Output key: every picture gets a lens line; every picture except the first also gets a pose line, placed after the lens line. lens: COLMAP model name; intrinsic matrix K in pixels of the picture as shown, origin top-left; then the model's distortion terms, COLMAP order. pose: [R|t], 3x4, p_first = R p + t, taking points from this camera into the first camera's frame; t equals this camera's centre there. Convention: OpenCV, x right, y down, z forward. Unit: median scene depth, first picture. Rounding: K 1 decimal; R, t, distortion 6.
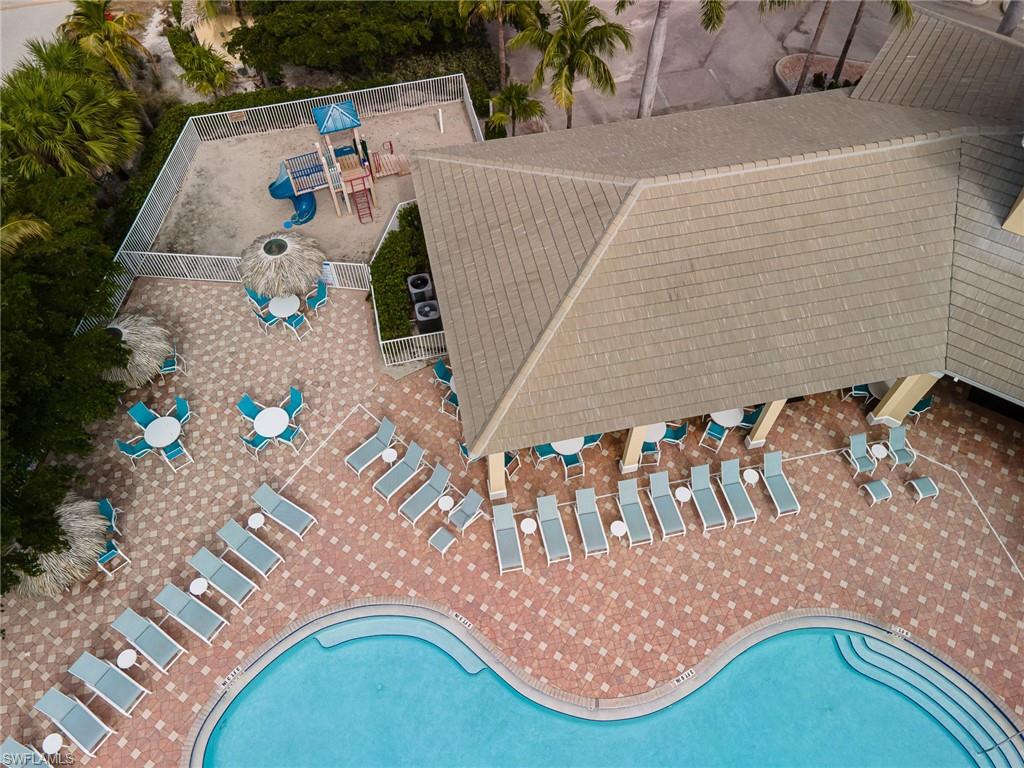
lens RADIAL K [[742.2, 0, 516.8], [0, 742.2, 381.6], [0, 0, 1]] dist [0.000040, 0.072606]
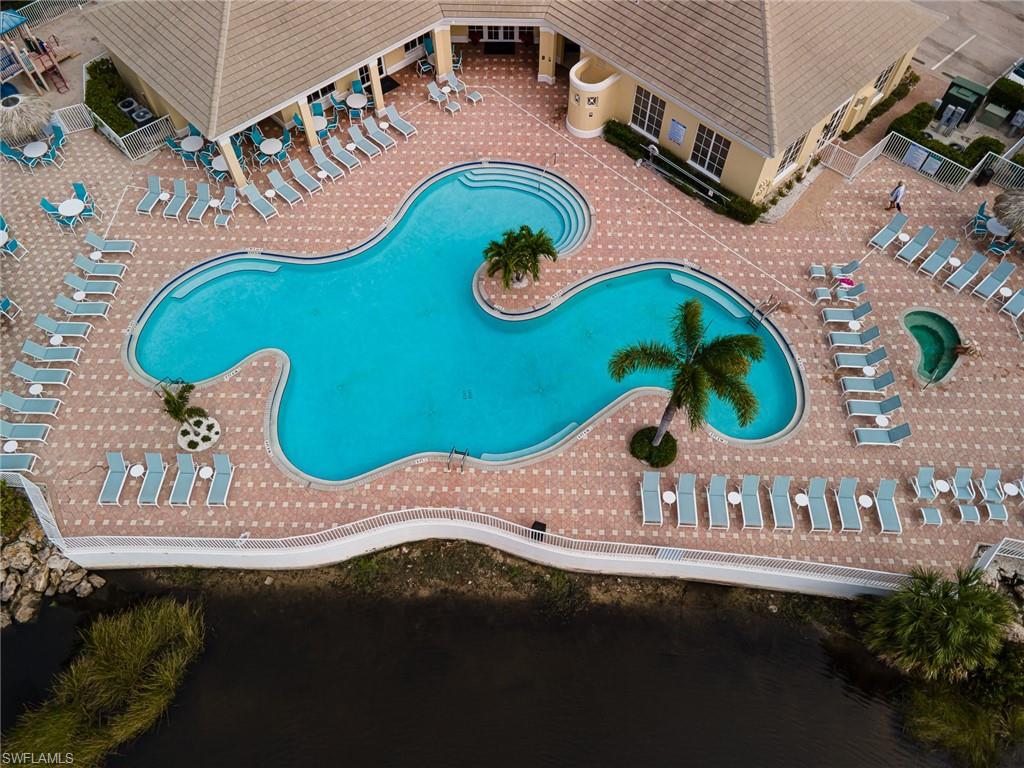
lens RADIAL K [[742.2, 0, 516.8], [0, 742.2, 381.6], [0, 0, 1]] dist [0.000040, 0.072606]
pose [[0.850962, -0.440318, 0.286329, -0.160292], [0.434509, 0.896437, 0.087195, 0.611499], [-0.295070, 0.050213, 0.954155, -0.641507]]
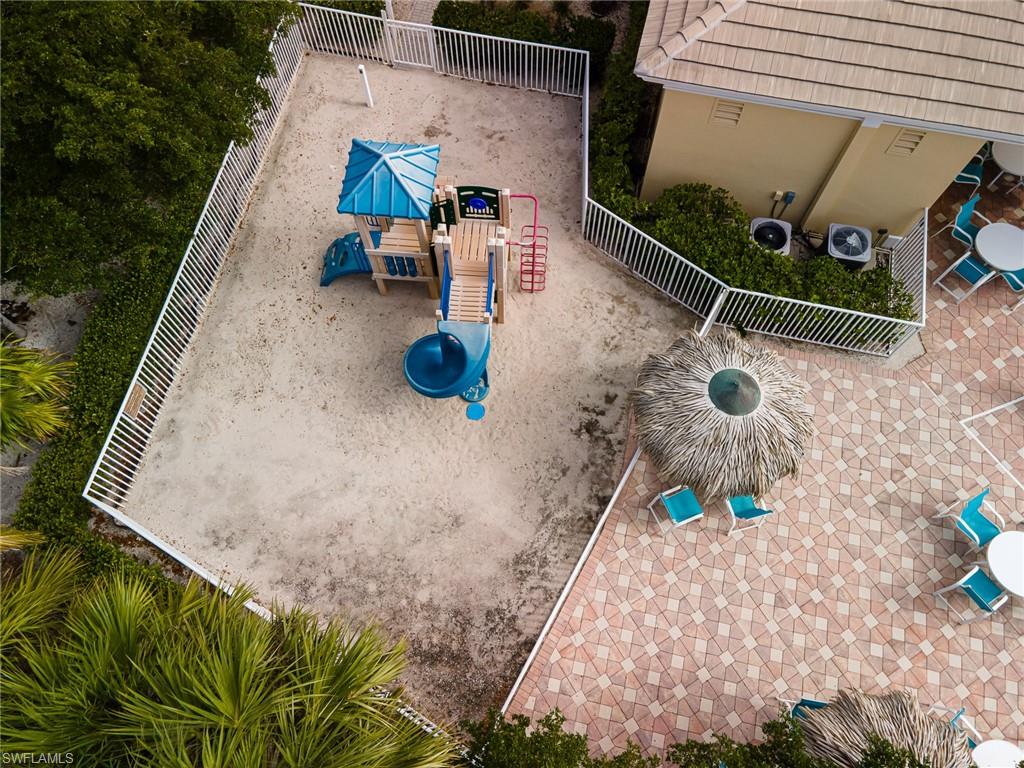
lens RADIAL K [[742.2, 0, 516.8], [0, 742.2, 381.6], [0, 0, 1]] dist [0.000040, 0.072606]
pose [[0.432372, -0.819960, 0.375127, -0.577959], [0.750534, 0.557842, 0.354276, -0.468049], [-0.499753, 0.128367, 0.856603, 0.713578]]
